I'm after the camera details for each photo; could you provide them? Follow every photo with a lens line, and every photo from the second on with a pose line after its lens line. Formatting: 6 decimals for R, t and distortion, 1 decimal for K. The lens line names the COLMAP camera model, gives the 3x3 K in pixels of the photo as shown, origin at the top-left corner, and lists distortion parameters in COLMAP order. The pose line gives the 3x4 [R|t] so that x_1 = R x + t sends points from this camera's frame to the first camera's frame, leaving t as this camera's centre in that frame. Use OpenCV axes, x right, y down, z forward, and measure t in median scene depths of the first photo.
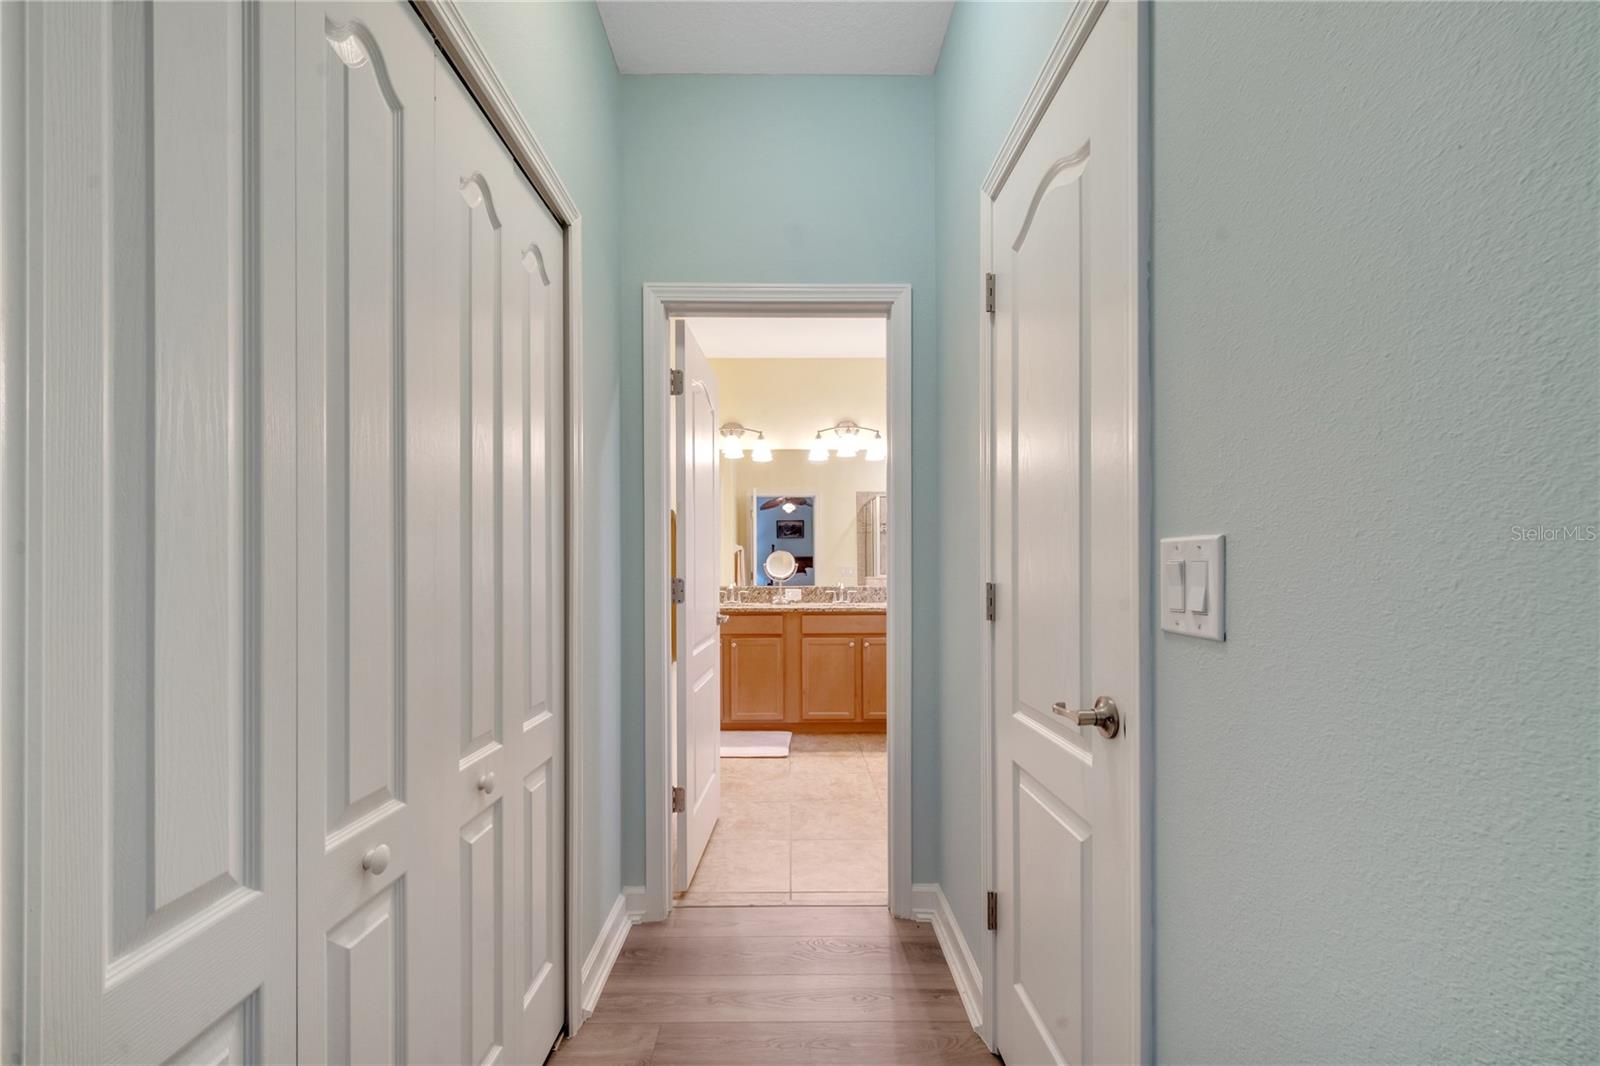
lens RADIAL K [[661.8, 0, 798.4], [0, 661.8, 564.7], [0, 0, 1]] dist [0.001567, 0.000048]
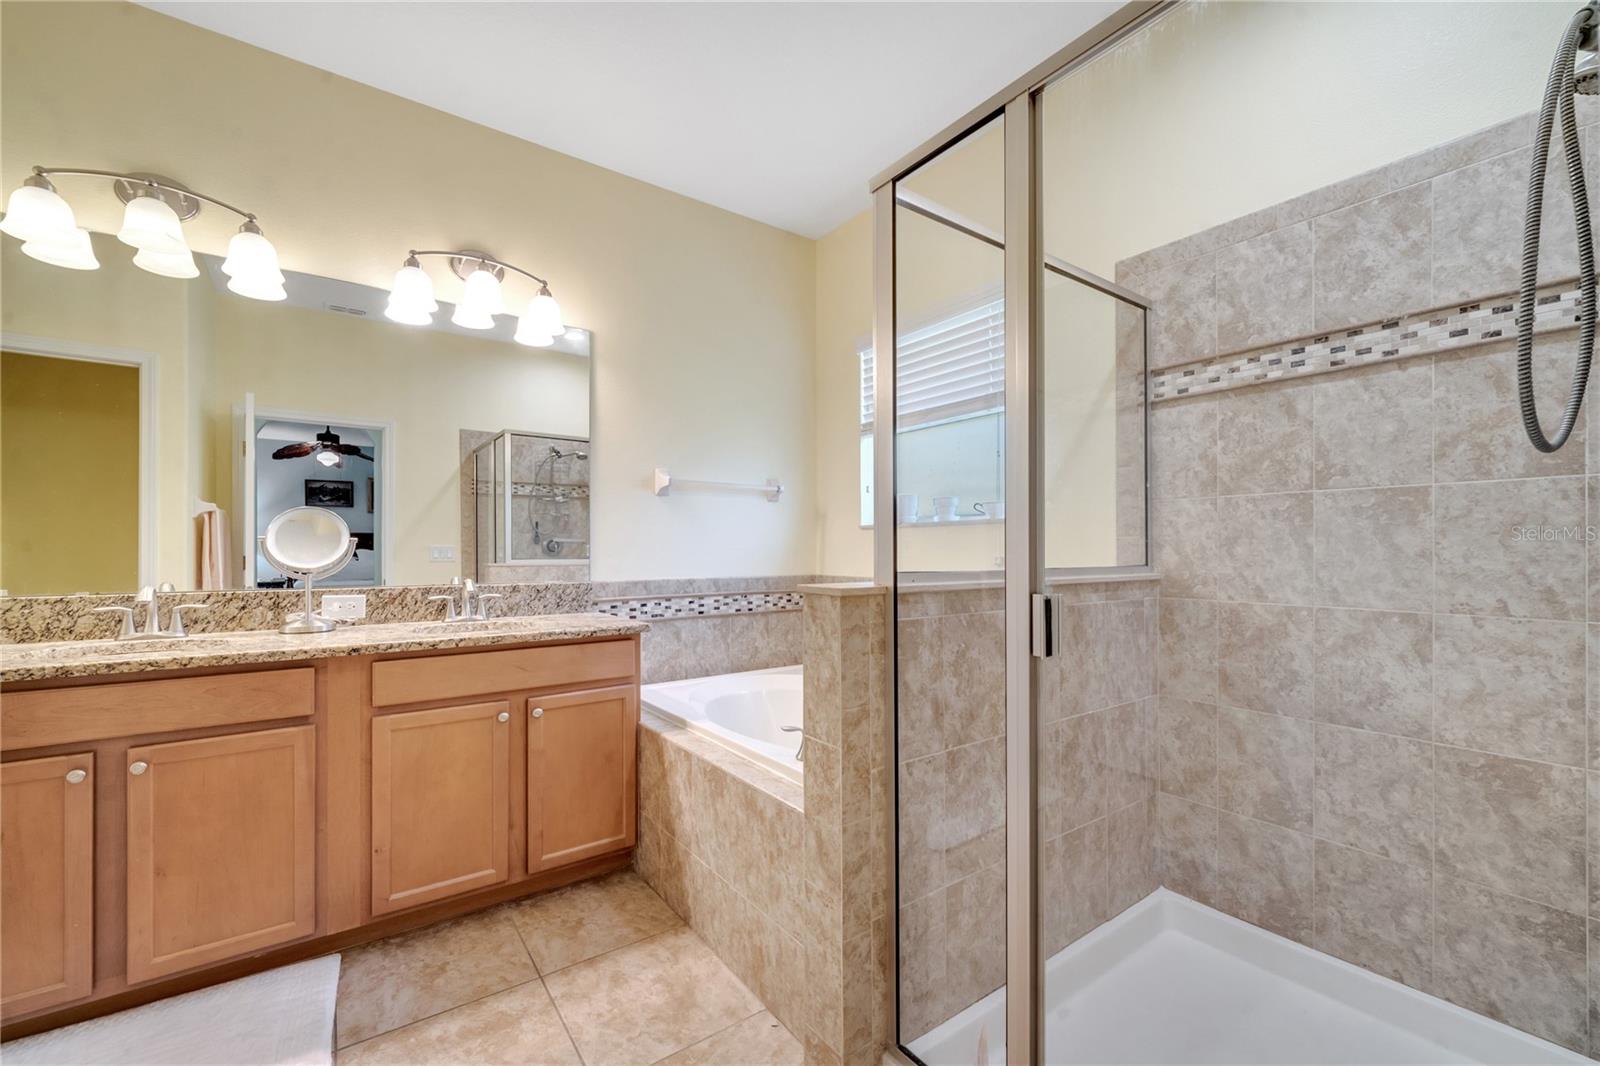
lens RADIAL K [[656.1, 0, 794.0], [0, 656.1, 553.7], [0, 0, 1]] dist [0.002581, 0.000002]
pose [[0.822064, 0.004927, 0.569373, -0.010958], [-0.009457, 0.999943, 0.005002, 0.004685], [-0.569316, -0.009497, 0.822064, 0.477399]]
